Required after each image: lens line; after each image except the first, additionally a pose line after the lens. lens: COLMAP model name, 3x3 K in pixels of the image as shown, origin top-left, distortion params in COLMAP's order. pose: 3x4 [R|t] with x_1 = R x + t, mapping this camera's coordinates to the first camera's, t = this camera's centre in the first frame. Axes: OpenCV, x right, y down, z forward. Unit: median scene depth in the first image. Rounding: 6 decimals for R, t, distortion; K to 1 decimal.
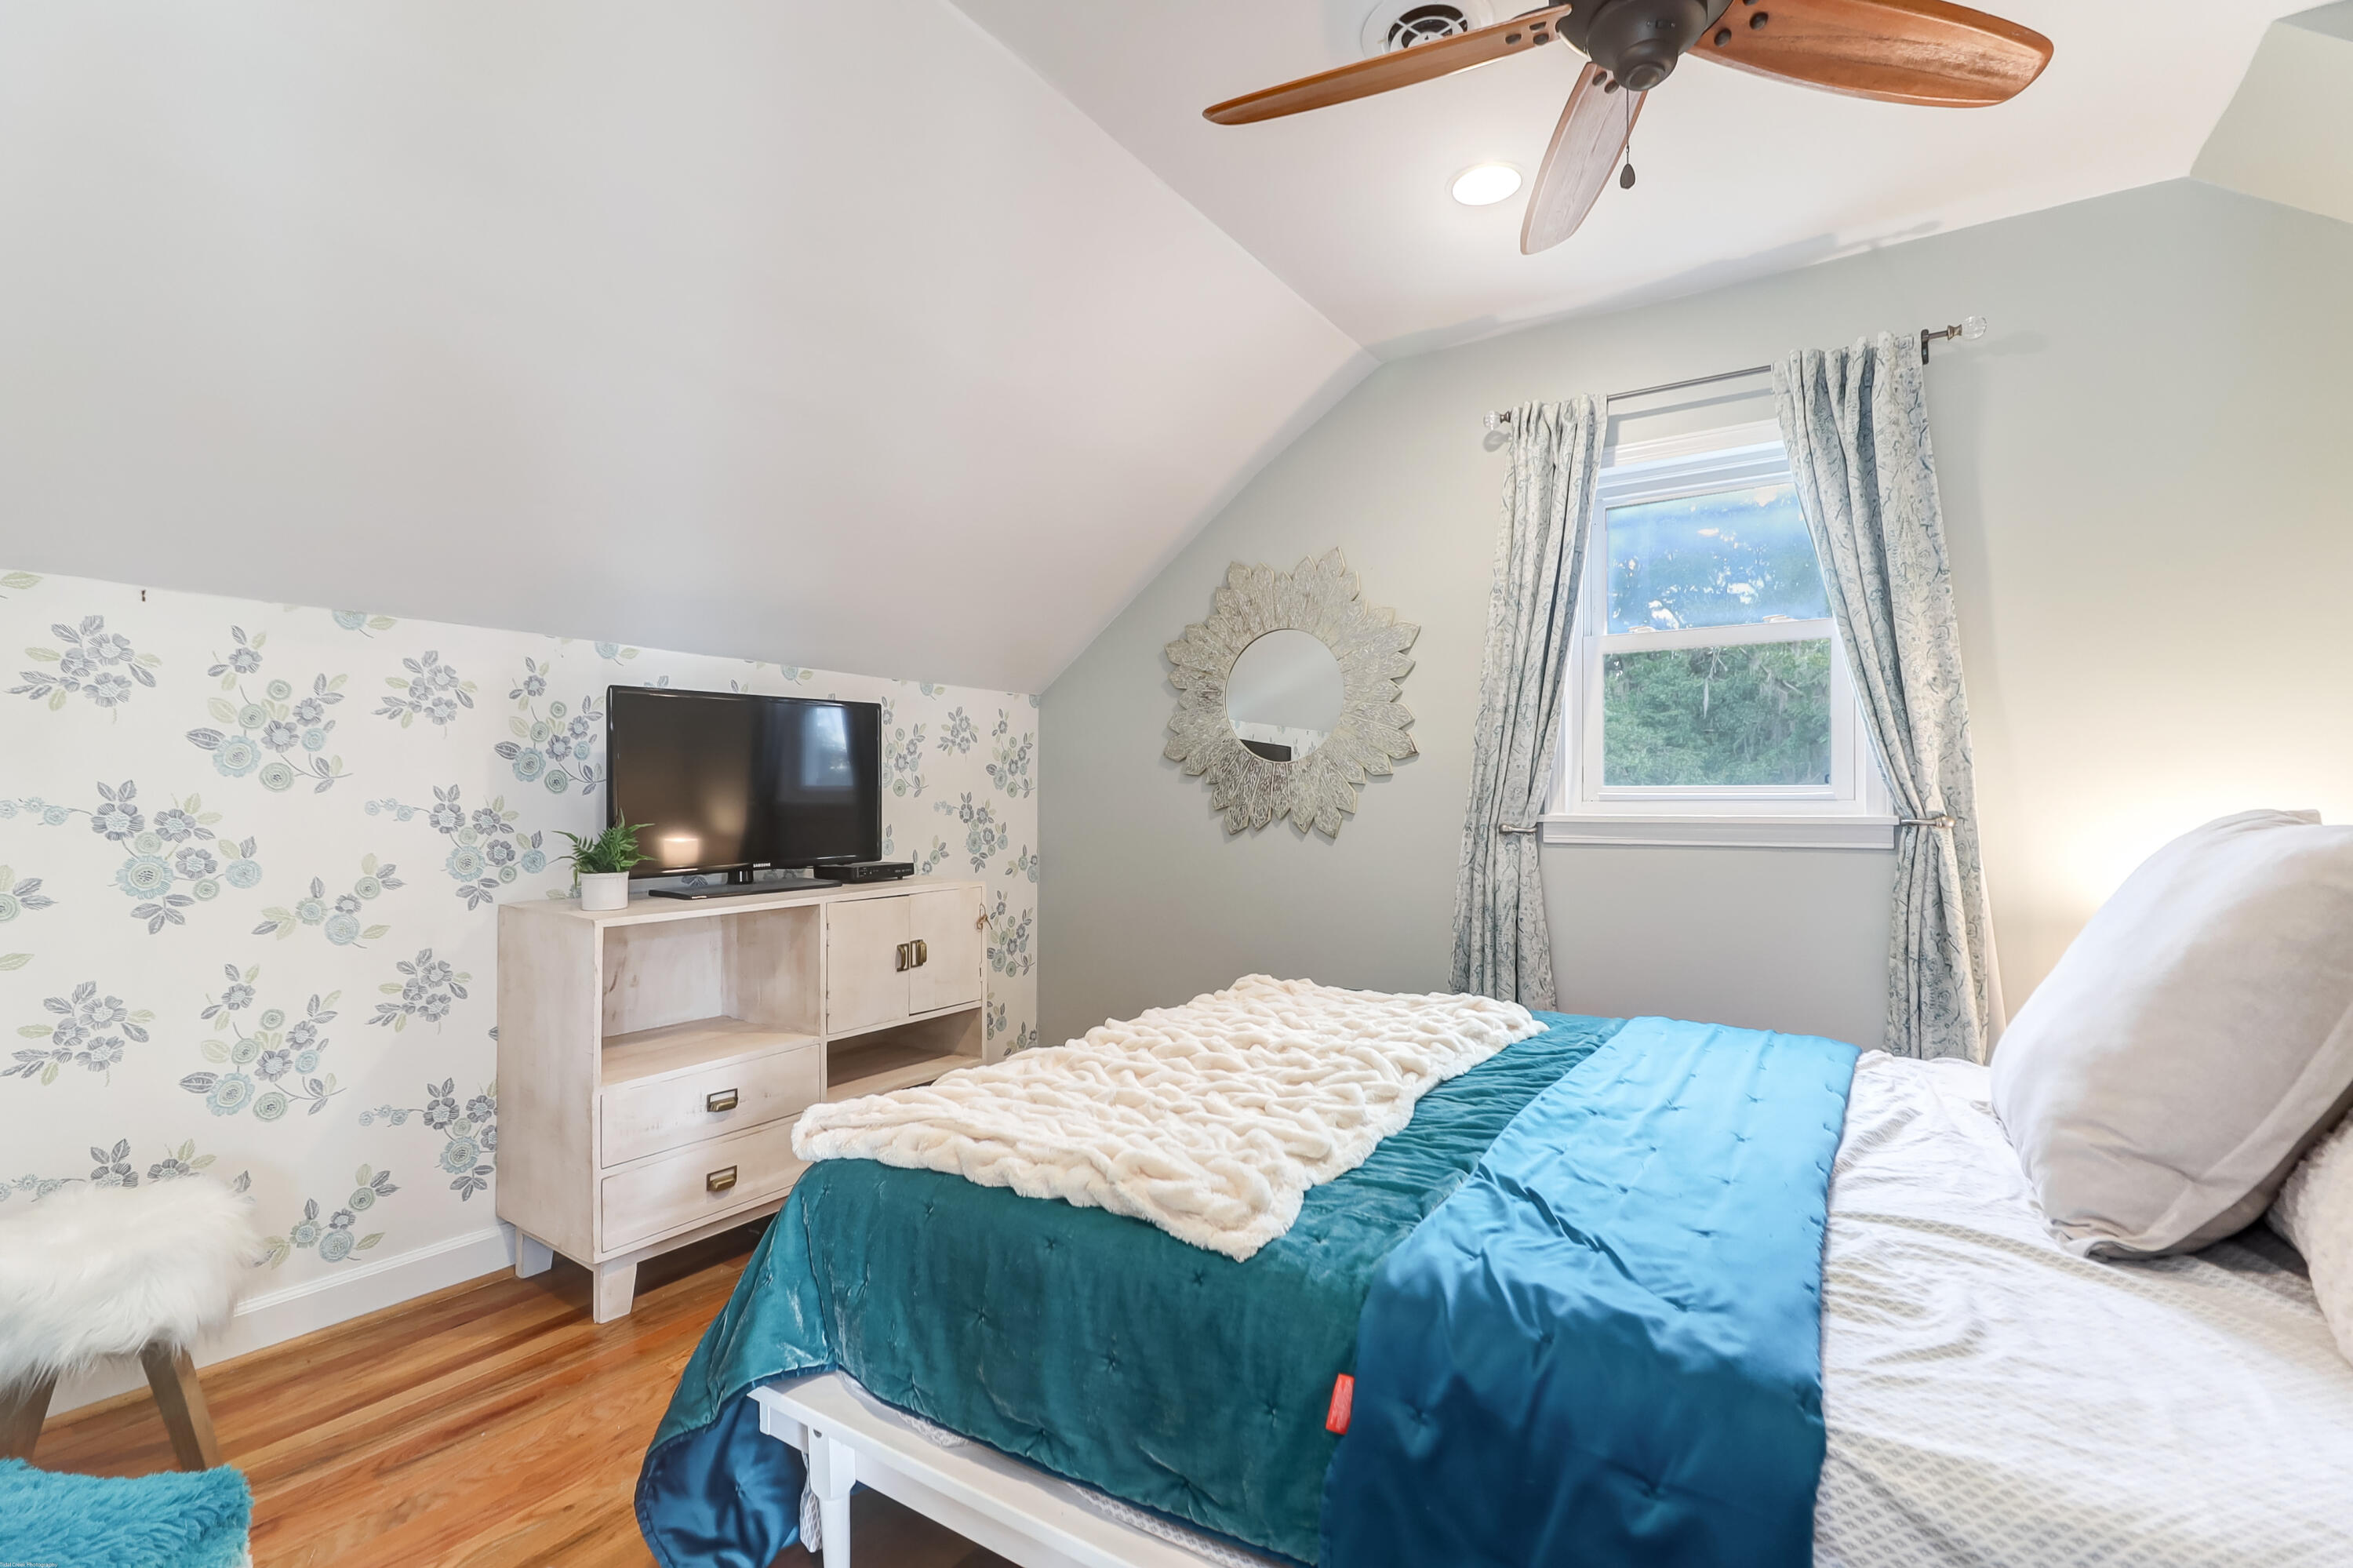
lens RADIAL K [[1076.4, 0, 1171.1], [0, 1076.4, 787.1], [0, 0, 1]] dist [0.013752, -0.008130]
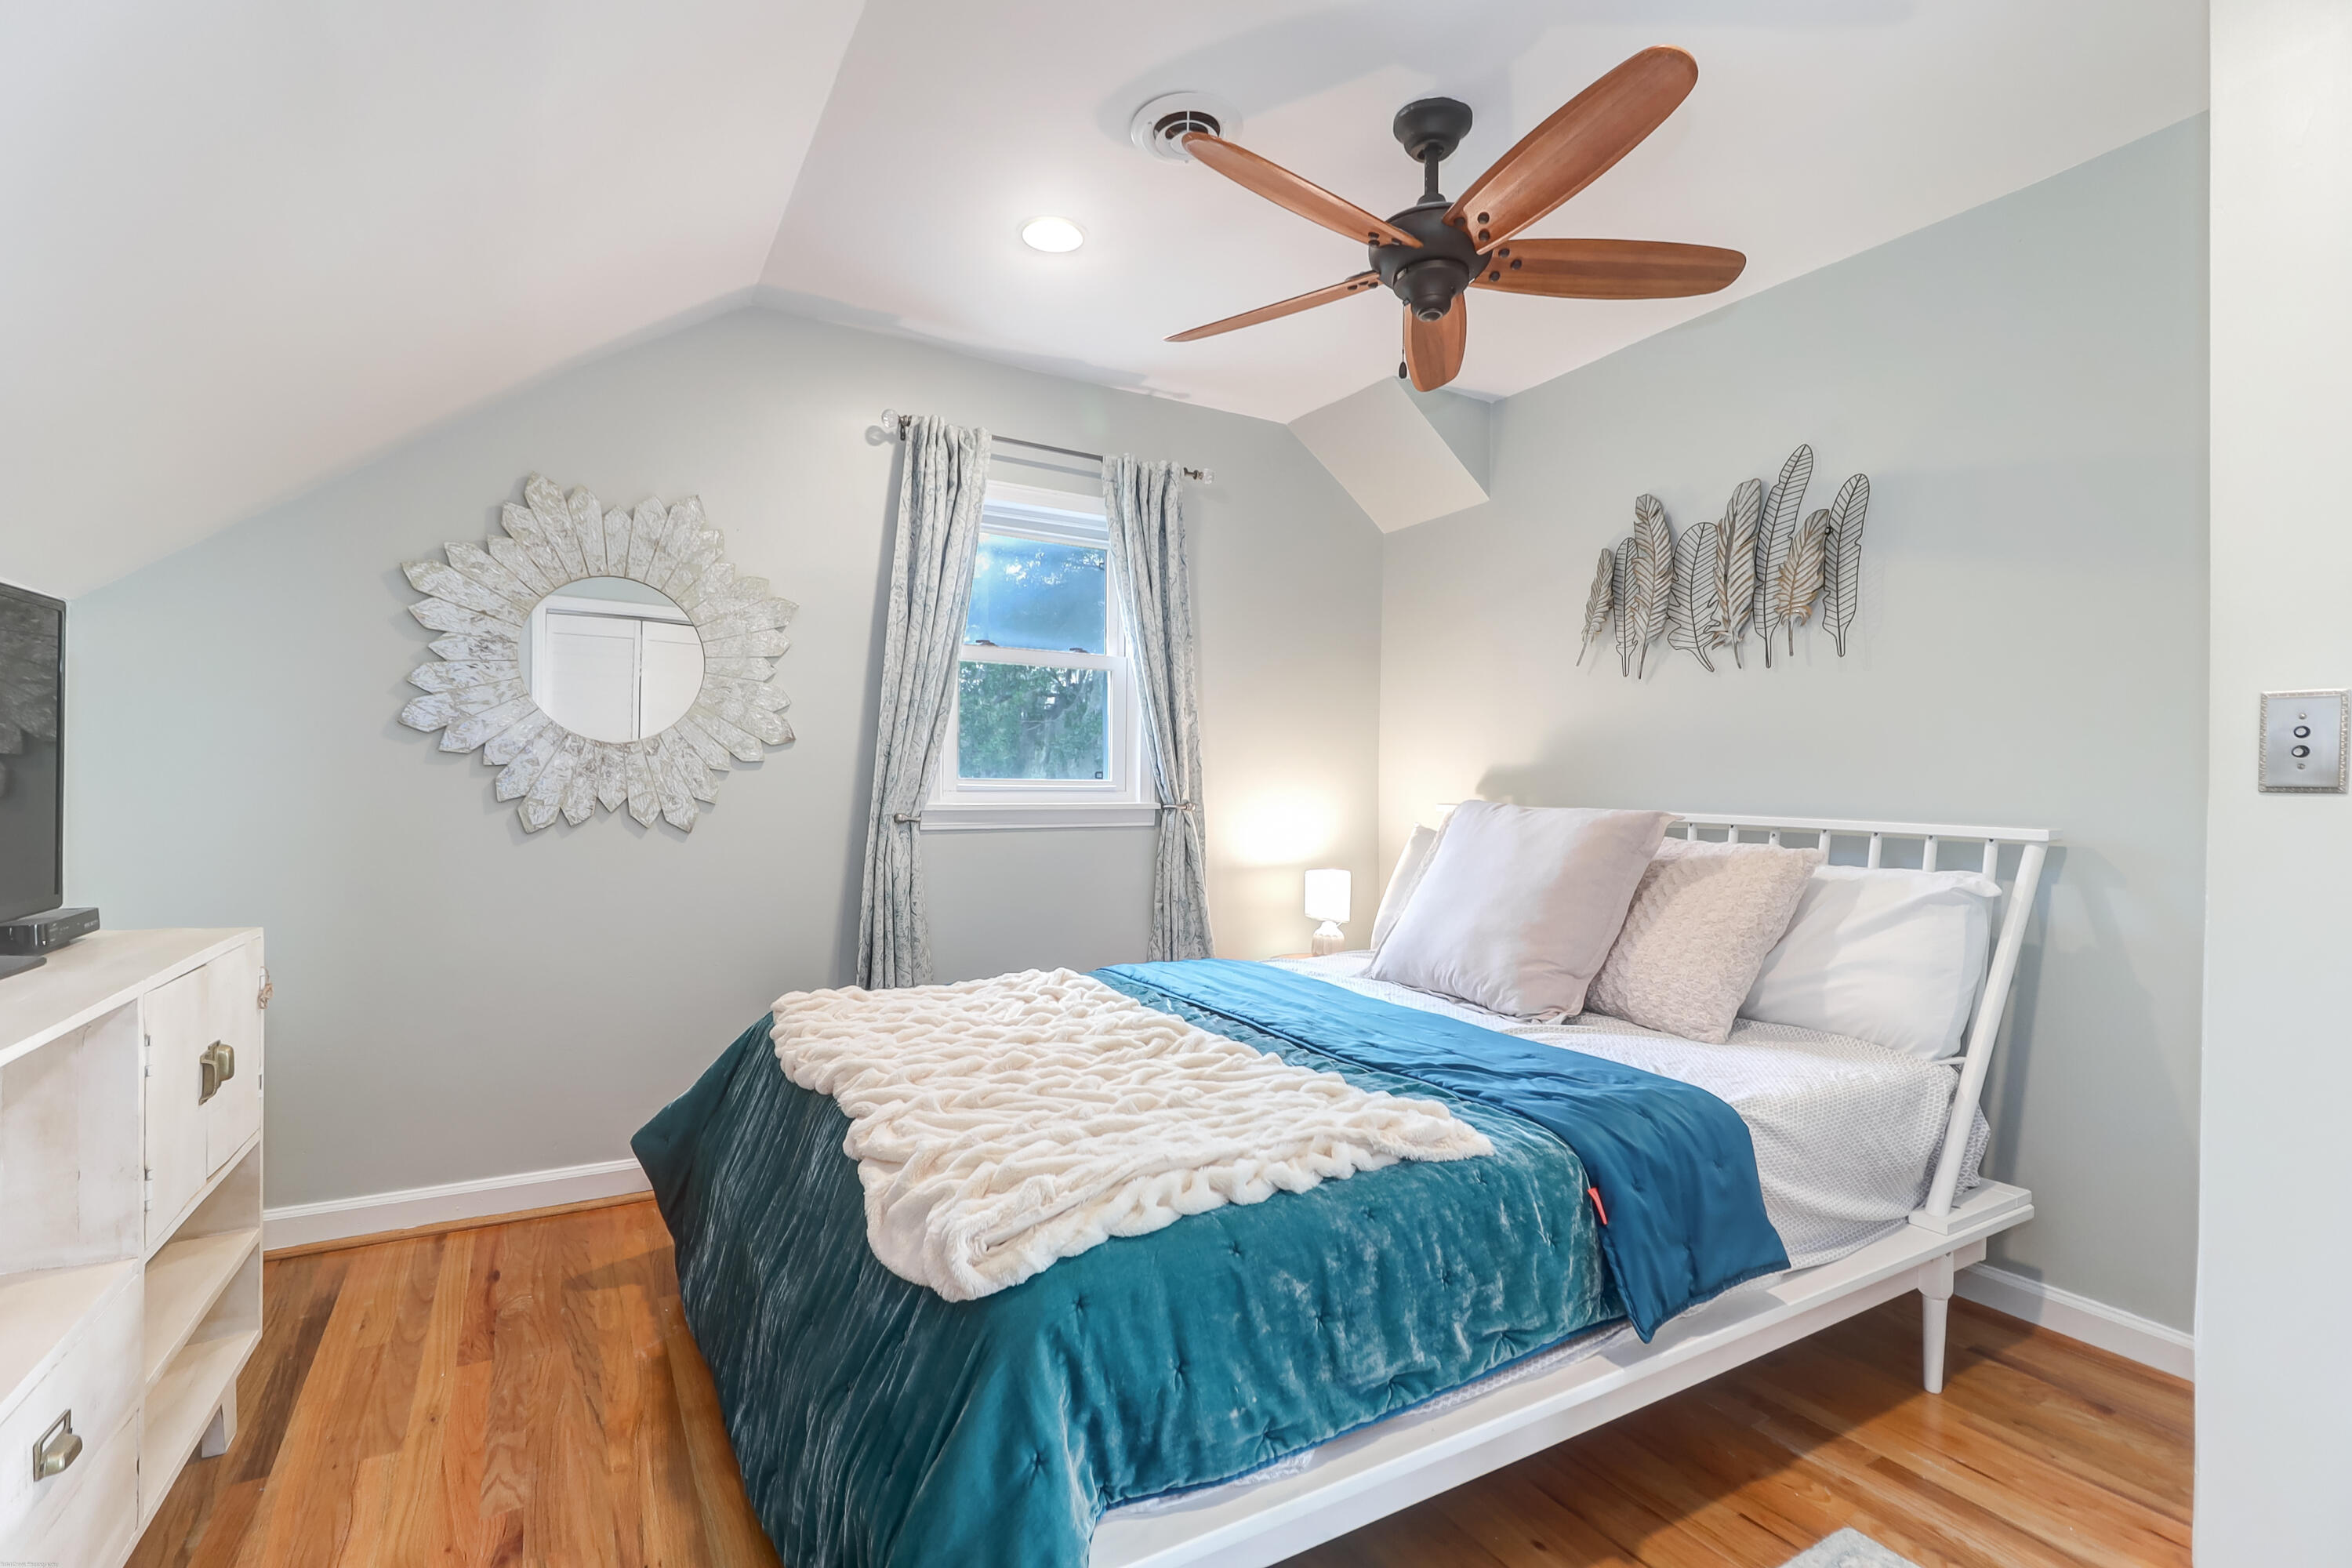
lens RADIAL K [[1075.9, 0, 1165.9], [0, 1075.9, 789.0], [0, 0, 1]] dist [0.013752, -0.008130]
pose [[0.446185, 0.001237, 0.894940, -0.554744], [-0.018764, 0.999792, 0.007973, -0.002519], [-0.894744, -0.020350, 0.446116, 0.338451]]
